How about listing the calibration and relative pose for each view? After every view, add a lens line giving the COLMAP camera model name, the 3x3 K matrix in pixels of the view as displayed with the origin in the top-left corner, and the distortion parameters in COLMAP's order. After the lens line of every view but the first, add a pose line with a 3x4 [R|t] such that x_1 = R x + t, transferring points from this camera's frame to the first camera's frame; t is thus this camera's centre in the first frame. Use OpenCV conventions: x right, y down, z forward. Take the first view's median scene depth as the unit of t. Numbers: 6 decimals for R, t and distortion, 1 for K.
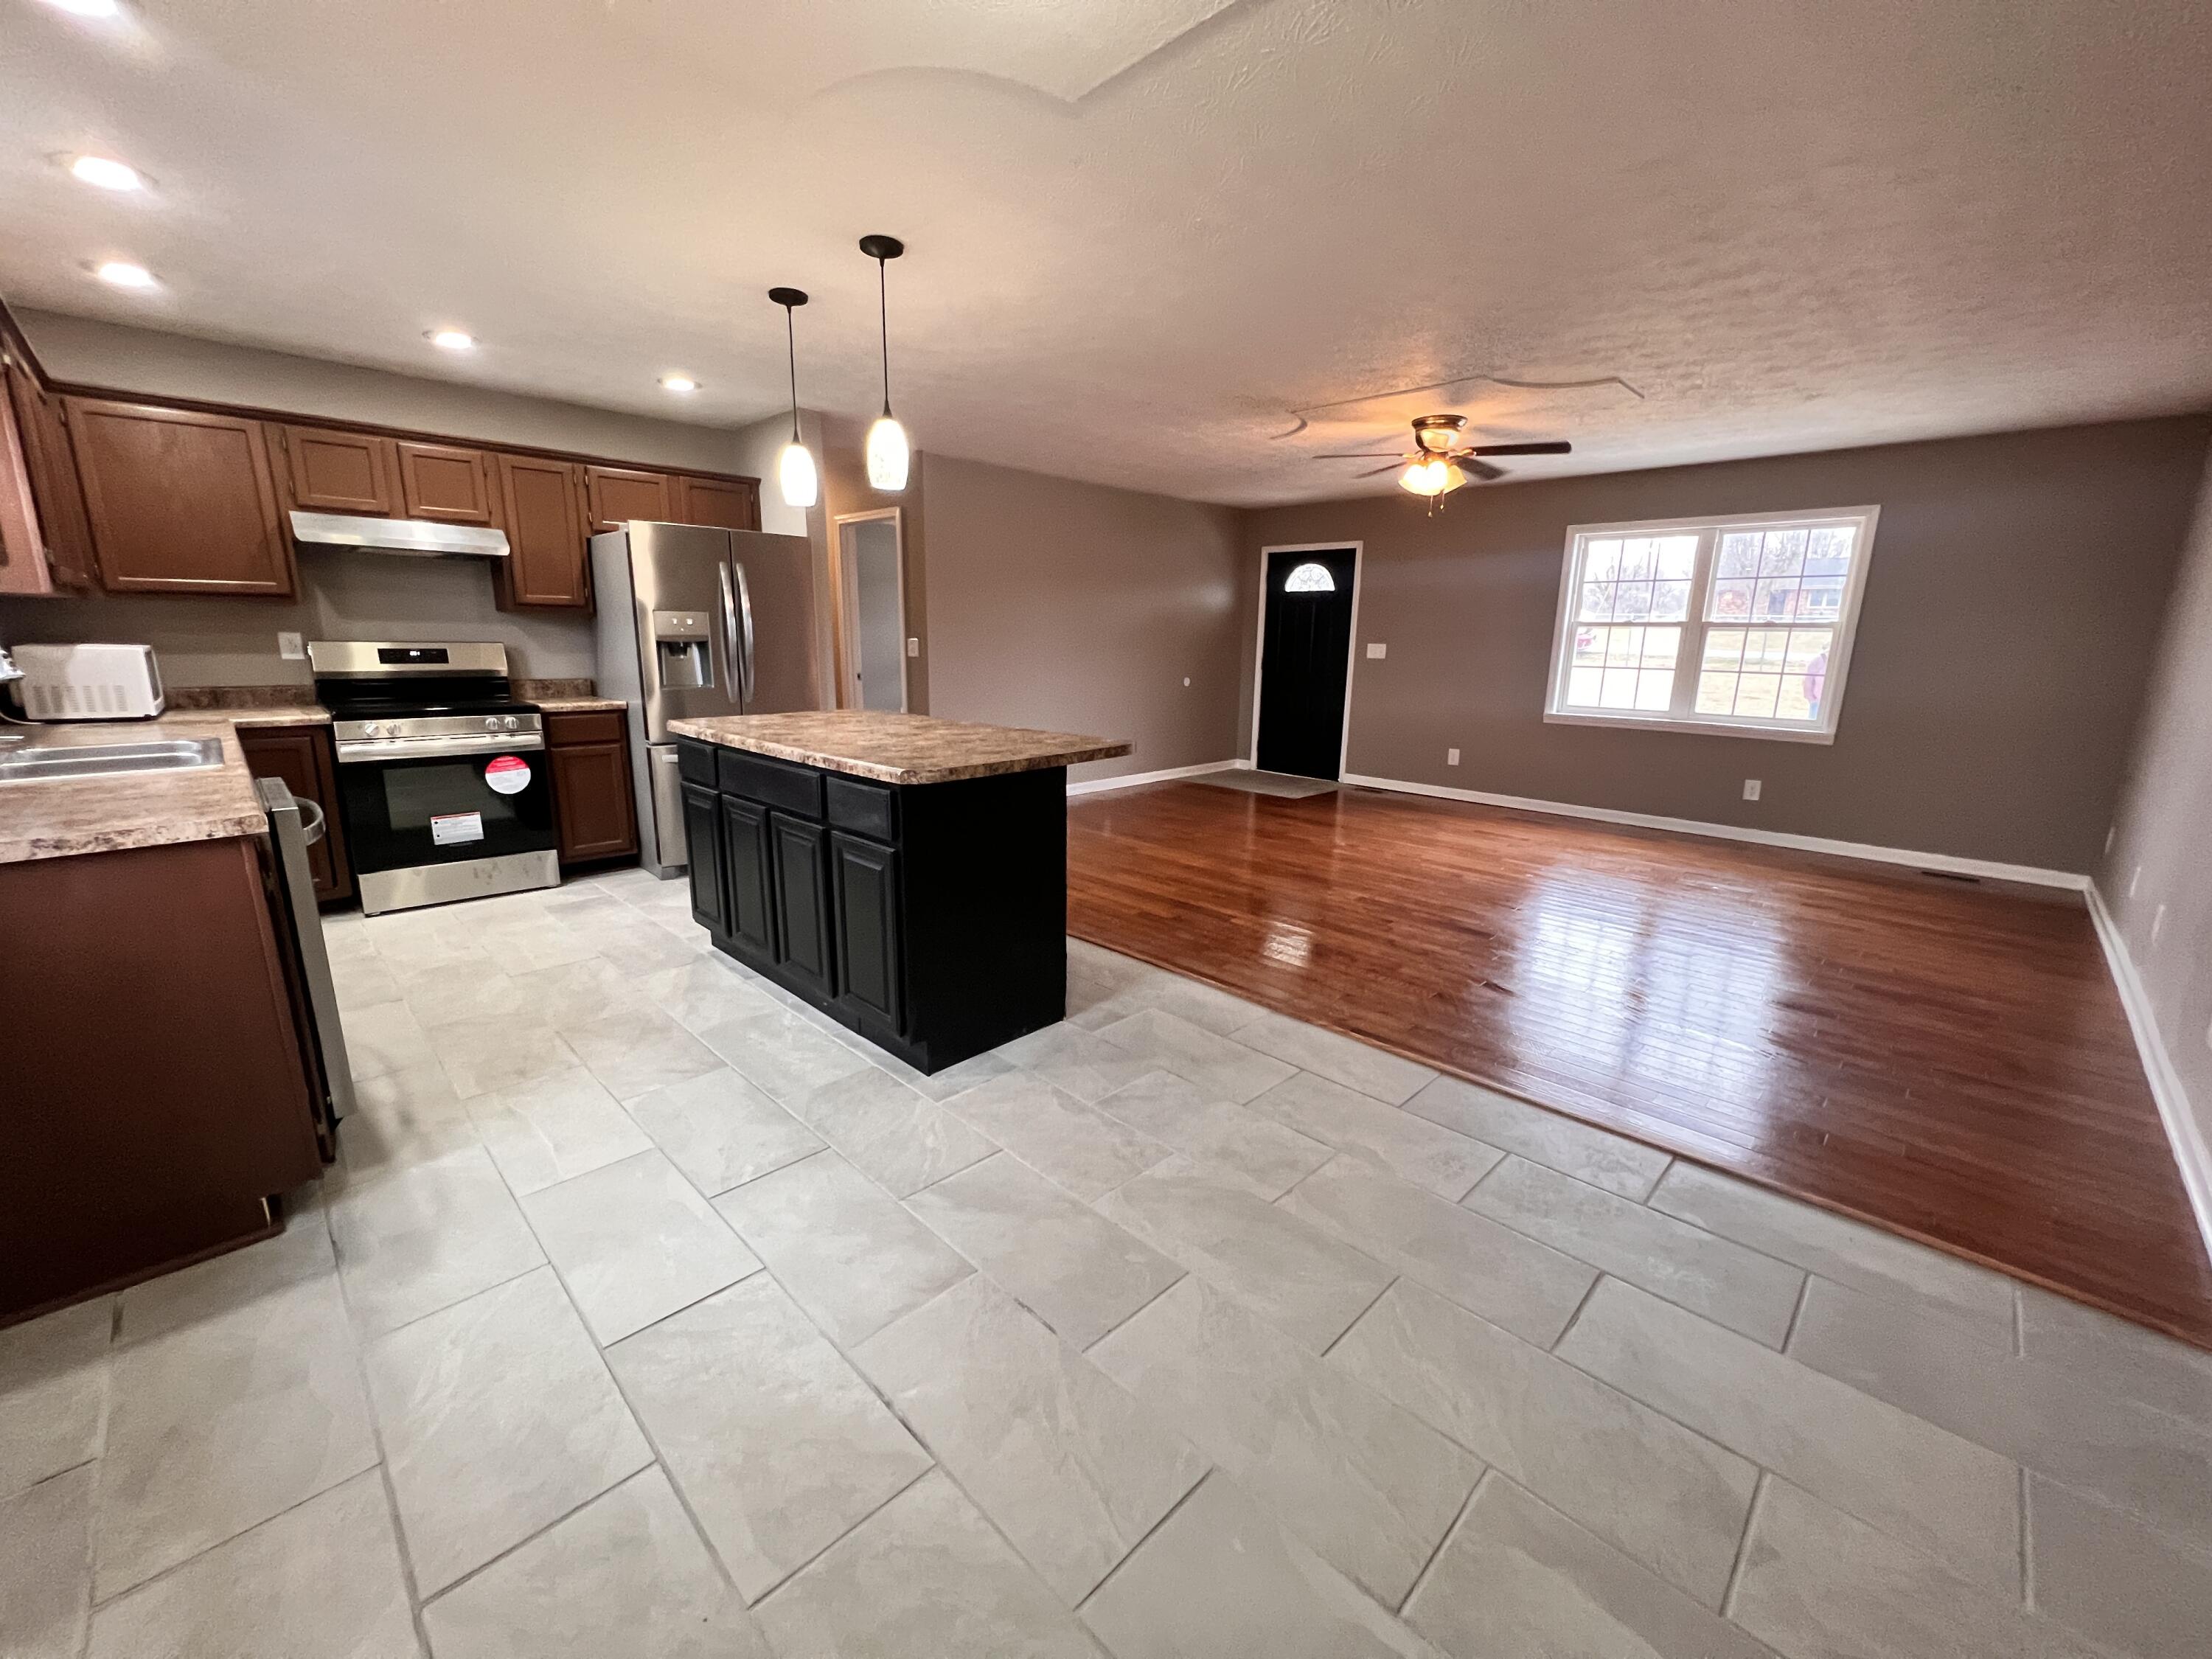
lens RADIAL K [[884.5, 0, 1114.2], [0, 884.5, 832.7], [0, 0, 1]] dist [0.001981, 0.000530]
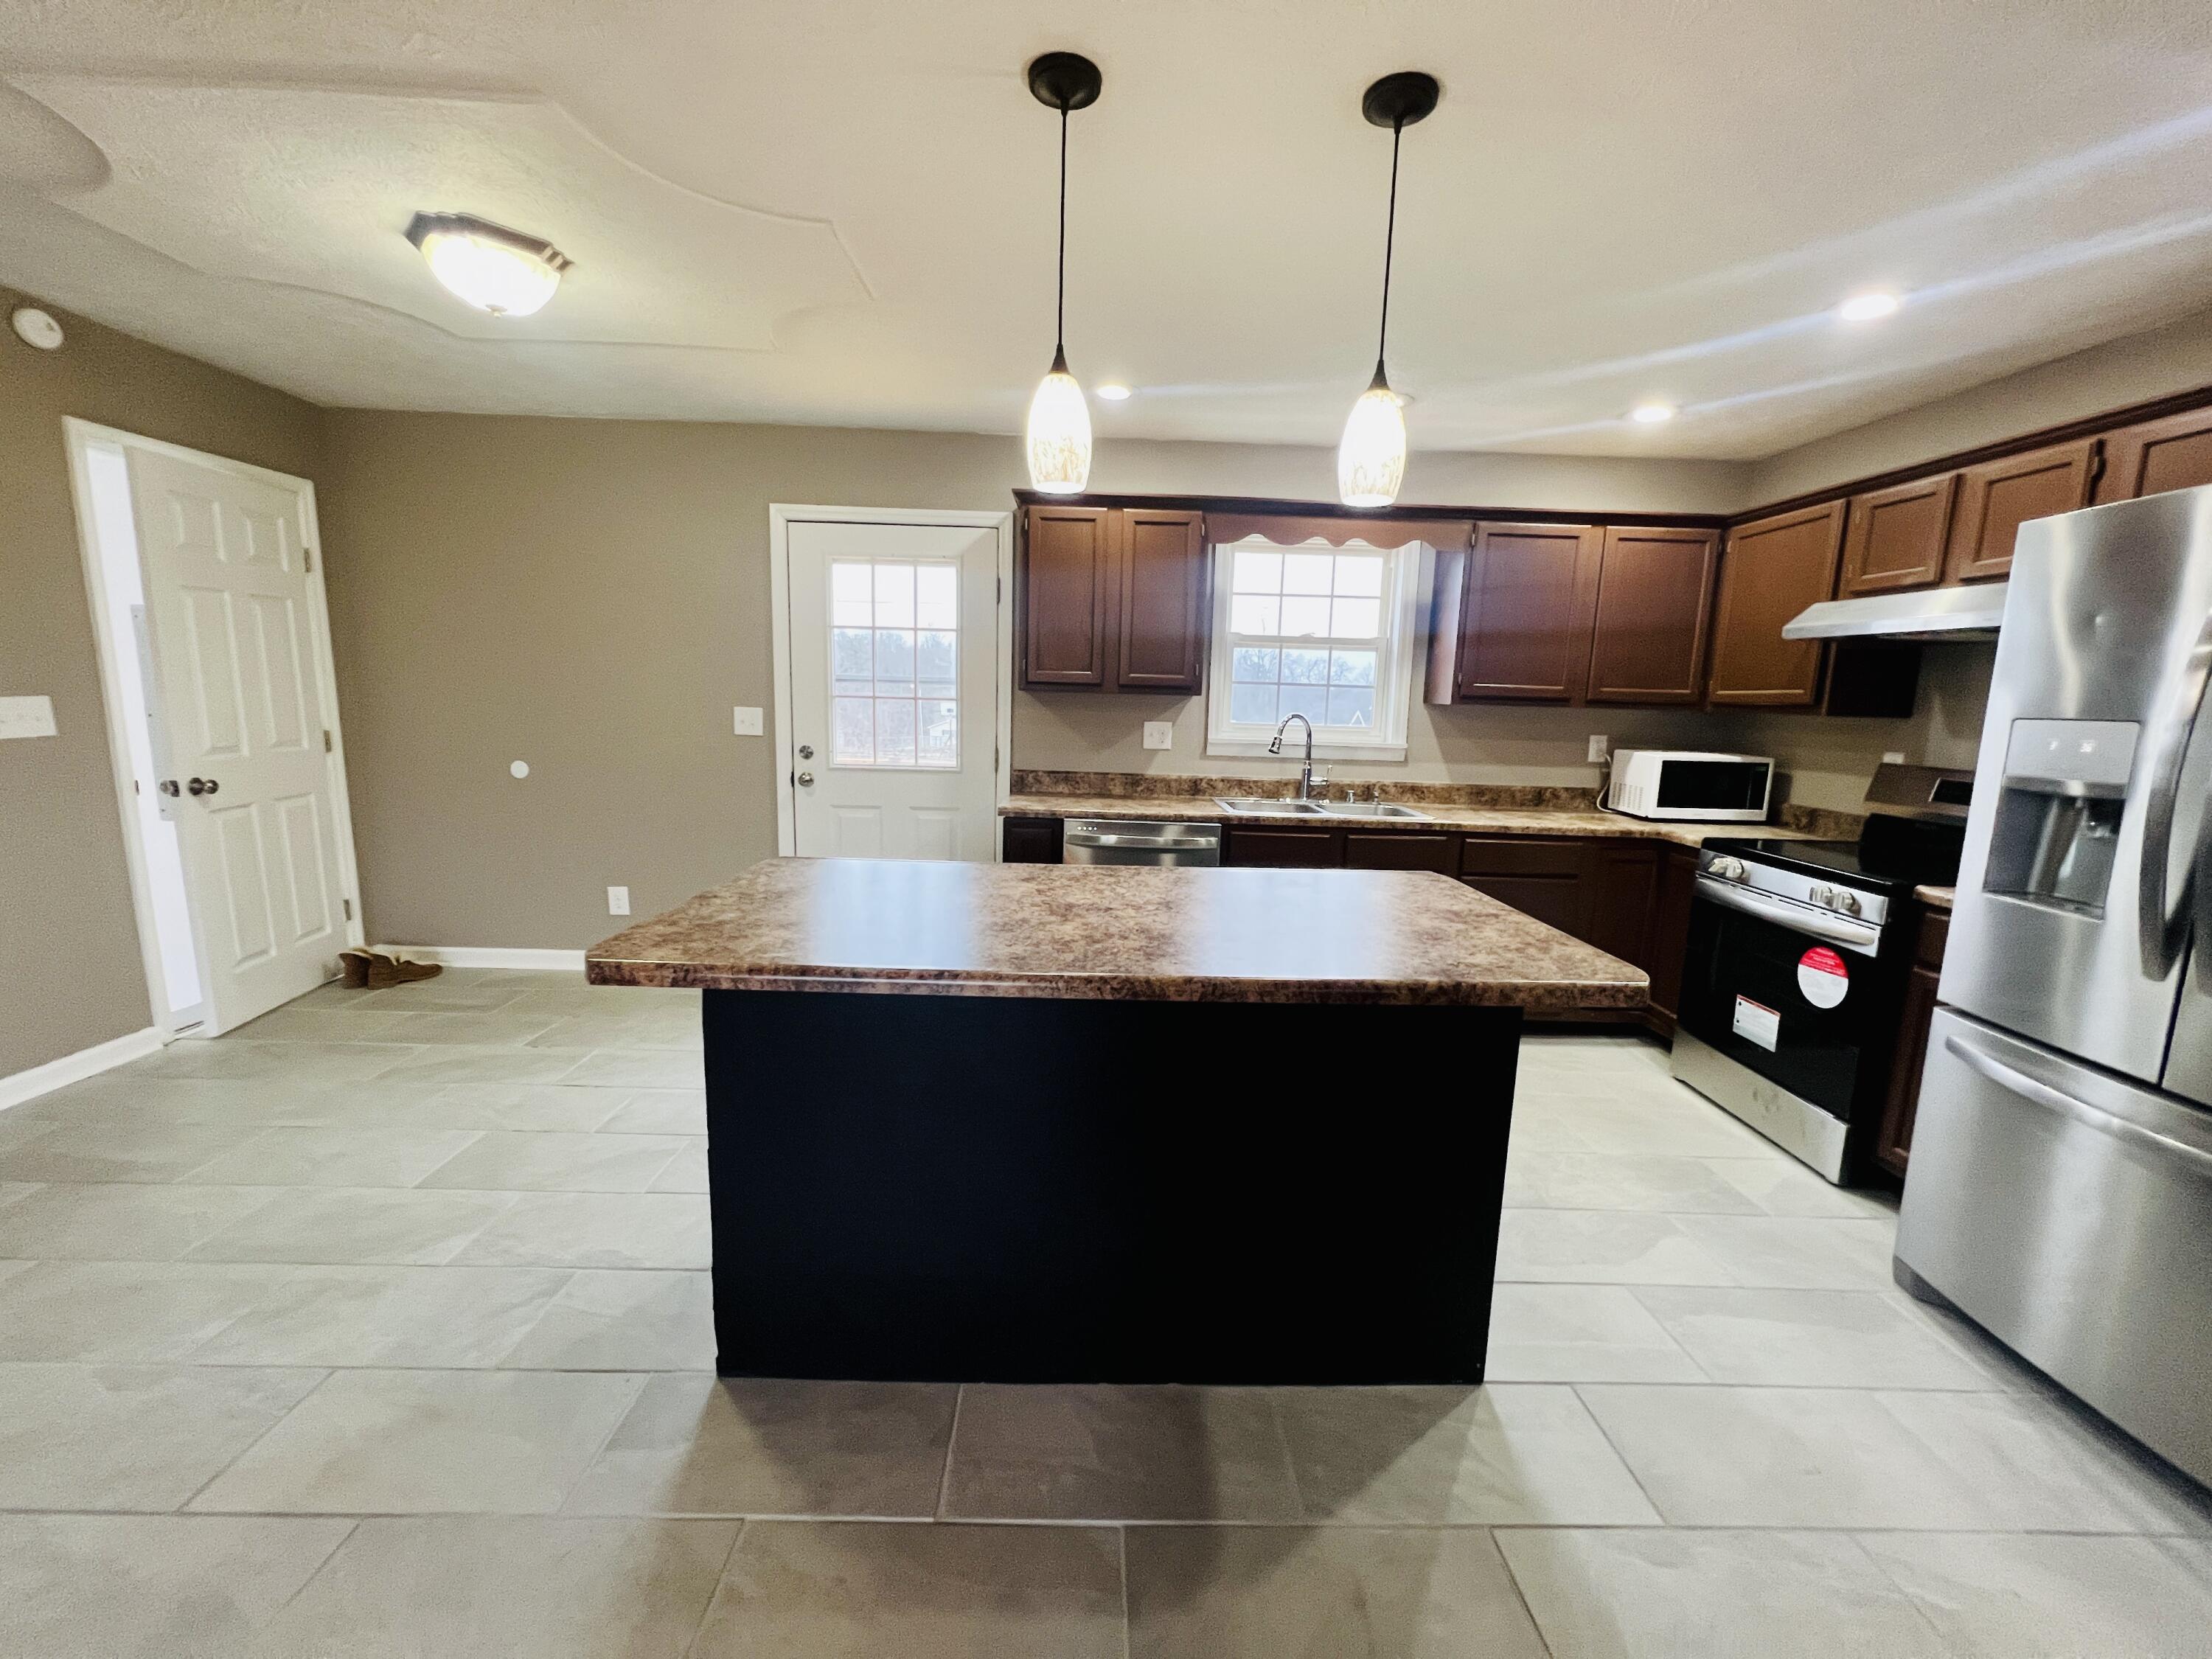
lens RADIAL K [[884.5, 0, 1114.2], [0, 884.5, 832.7], [0, 0, 1]] dist [0.001981, 0.000530]
pose [[-0.700714, 0.075964, -0.709387, 0.117561], [-0.195537, 0.935793, 0.293354, -0.273310], [0.686124, 0.344268, -0.640870, 1.126822]]
